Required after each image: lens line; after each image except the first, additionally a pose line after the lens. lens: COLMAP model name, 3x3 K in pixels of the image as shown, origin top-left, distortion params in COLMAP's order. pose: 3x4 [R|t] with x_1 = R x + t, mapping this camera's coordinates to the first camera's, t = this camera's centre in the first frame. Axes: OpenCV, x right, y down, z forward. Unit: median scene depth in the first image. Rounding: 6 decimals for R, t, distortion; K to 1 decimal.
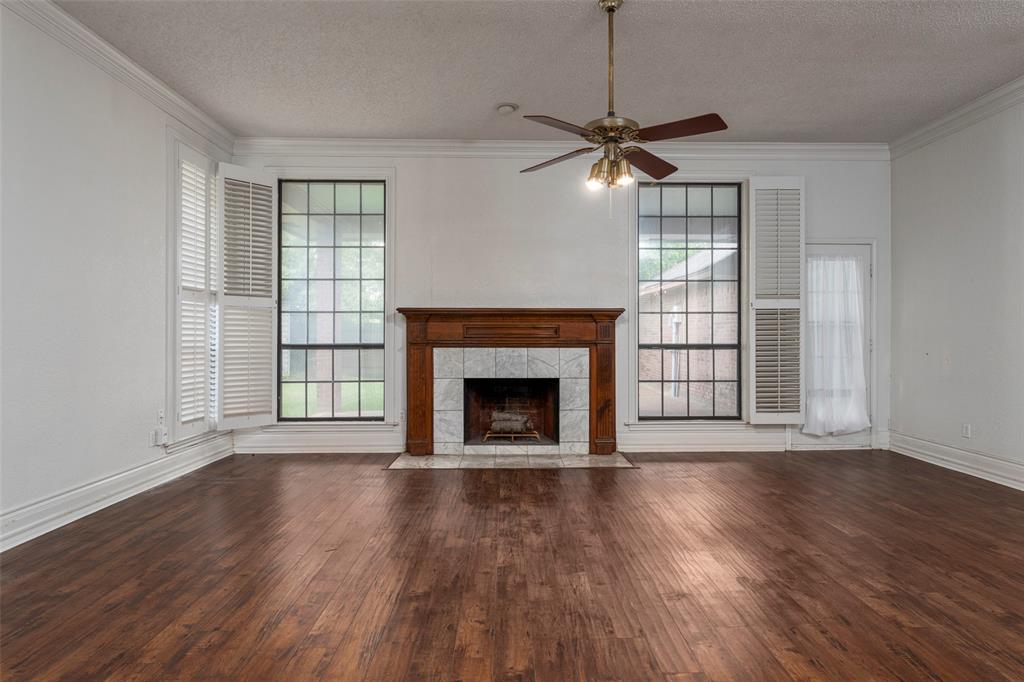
lens RADIAL K [[571.1, 0, 519.4], [0, 571.1, 336.9], [0, 0, 1]] dist [0.002265, -0.001569]
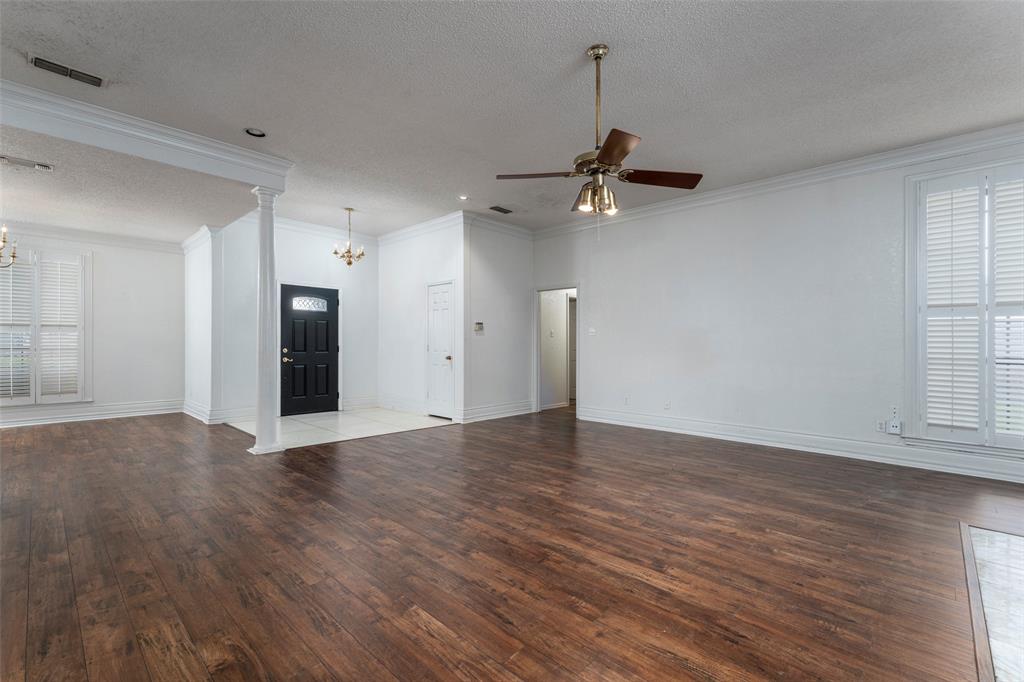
lens RADIAL K [[450.9, 0, 523.7], [0, 450.9, 363.2], [0, 0, 1]] dist [-0.006357, 0.000581]
pose [[-0.685435, 0.020735, -0.727839, 0.780630], [-0.013269, 0.999073, 0.040959, 0.002397], [0.728013, 0.037733, -0.684524, 1.286999]]
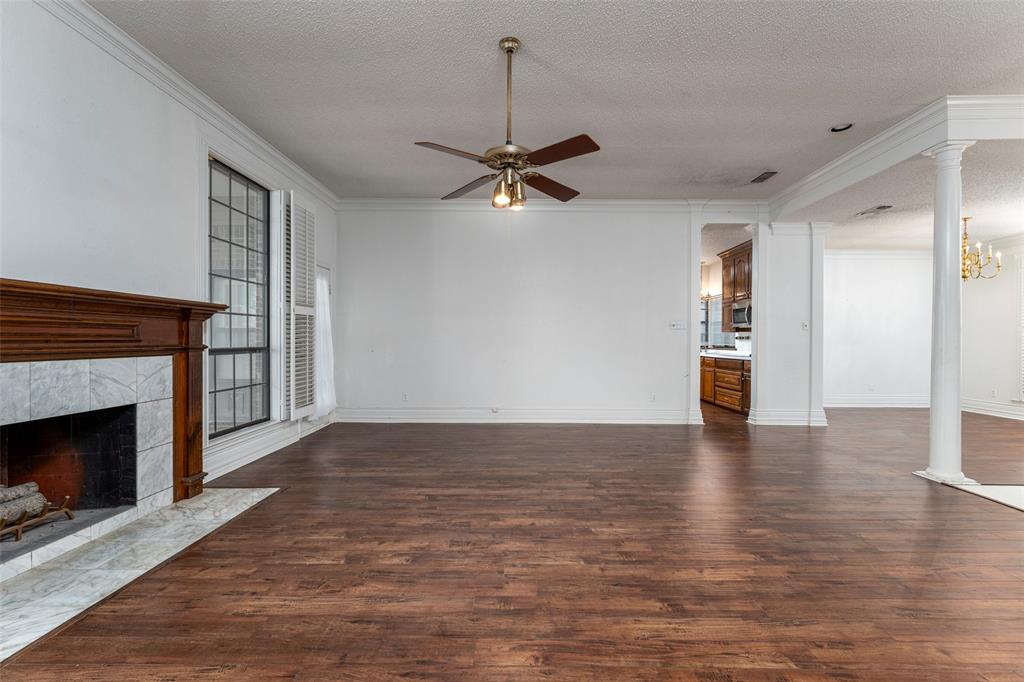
lens RADIAL K [[450.9, 0, 508.4], [0, 450.9, 342.5], [0, 0, 1]] dist [-0.006357, 0.000581]
pose [[0.046063, -0.006029, 0.998920, -0.634631], [0.002870, 0.999978, 0.005903, 0.000693], [-0.998934, 0.002595, 0.046079, 0.825772]]
